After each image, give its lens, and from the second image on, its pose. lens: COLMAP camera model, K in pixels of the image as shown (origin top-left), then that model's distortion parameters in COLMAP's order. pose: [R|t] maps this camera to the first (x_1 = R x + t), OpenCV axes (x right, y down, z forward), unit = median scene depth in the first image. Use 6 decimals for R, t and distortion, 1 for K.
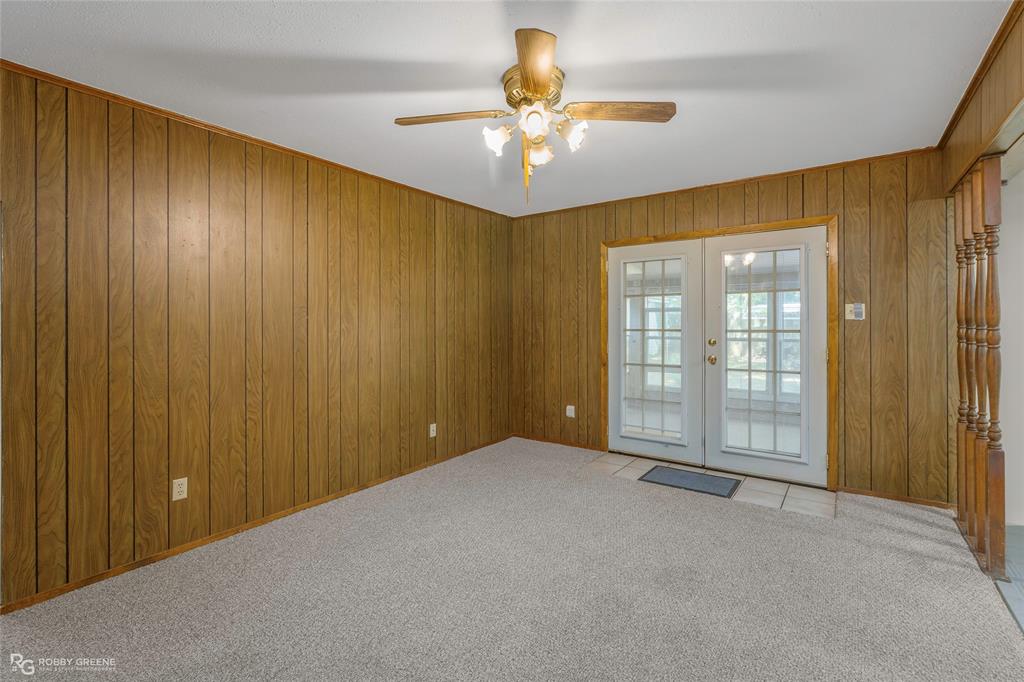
lens RADIAL K [[470.7, 0, 521.6], [0, 470.7, 325.0], [0, 0, 1]] dist [-0.009999, 0.005520]
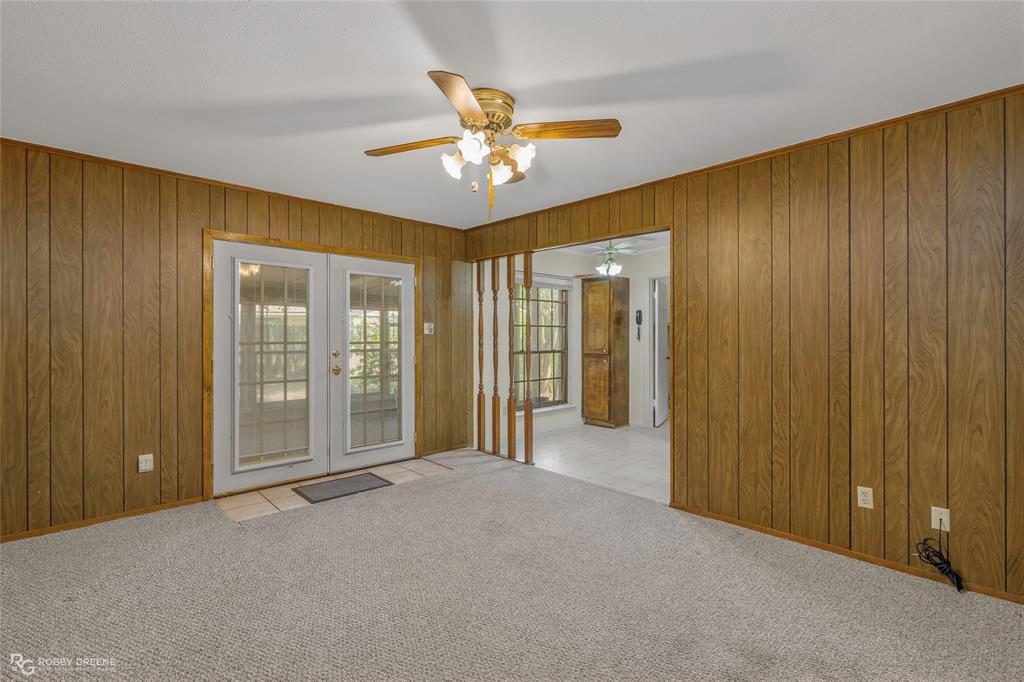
lens RADIAL K [[470.7, 0, 515.0], [0, 470.7, 338.7], [0, 0, 1]] dist [-0.009999, 0.005520]
pose [[0.174184, -0.001677, 0.984712, -0.610988], [-0.004275, 0.999988, 0.002460, -0.001958], [-0.984704, -0.004638, 0.174175, 0.451317]]
